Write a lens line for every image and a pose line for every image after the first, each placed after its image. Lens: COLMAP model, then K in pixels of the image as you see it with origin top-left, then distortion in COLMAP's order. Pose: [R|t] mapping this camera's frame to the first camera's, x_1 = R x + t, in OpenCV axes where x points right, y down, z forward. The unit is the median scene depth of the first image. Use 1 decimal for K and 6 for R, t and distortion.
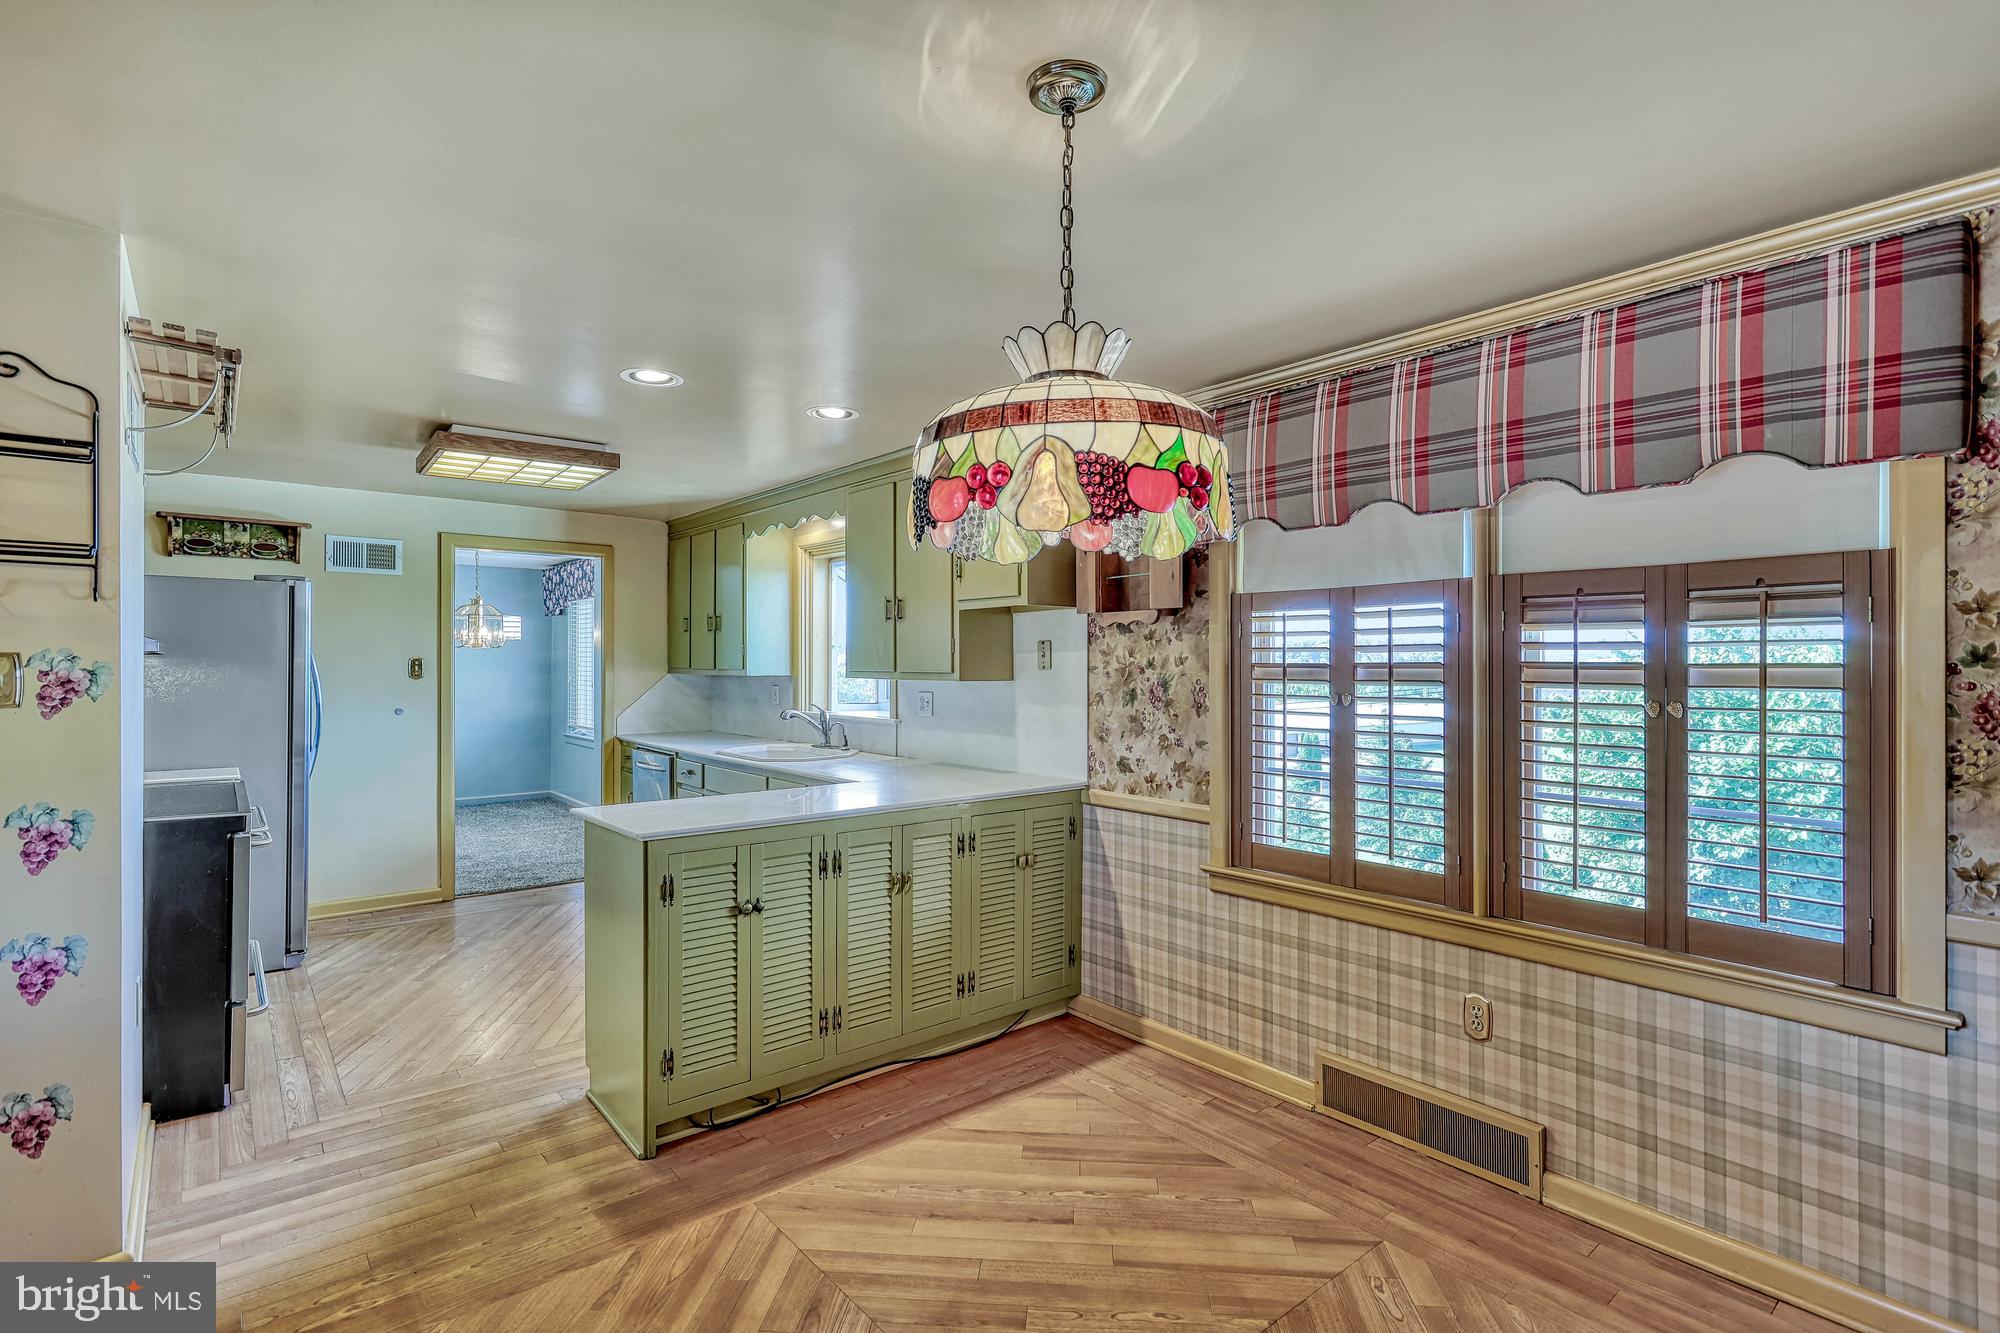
lens RADIAL K [[941.6, 0, 1000.0], [0, 941.6, 666.5], [0, 0, 1]] dist [-0.001679, 0.000032]
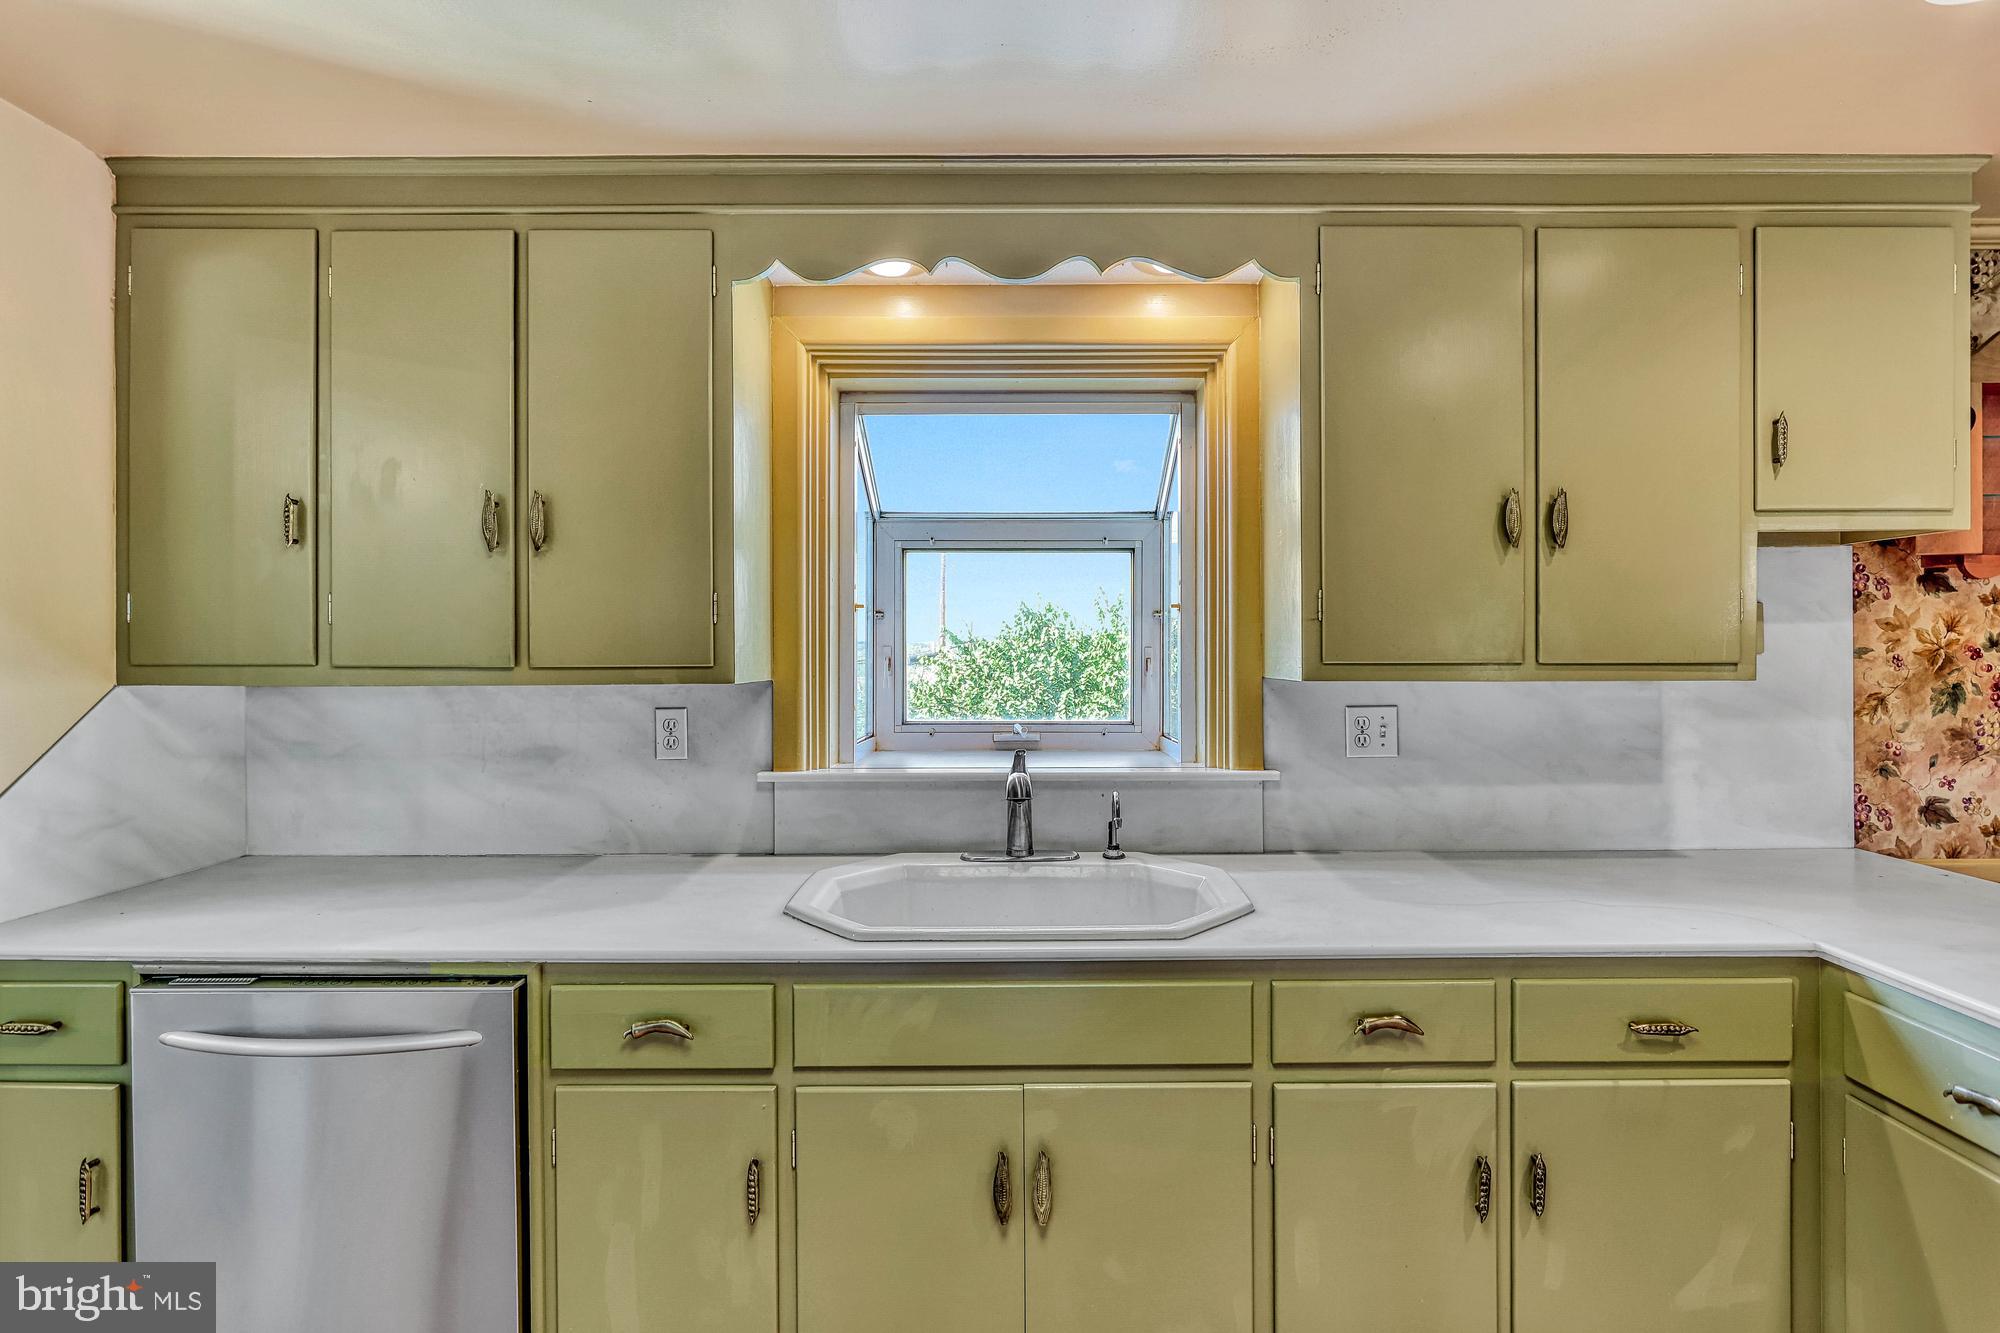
lens RADIAL K [[1175.9, 0, 1000.0], [0, 1175.9, 666.5], [0, 0, 1]] dist [-0.001312, -0.000061]
pose [[0.630053, -0.006993, 0.776521, -0.821096], [0.006876, 0.999970, 0.003426, 0.005476], [-0.776522, 0.003181, 0.630082, 0.985316]]
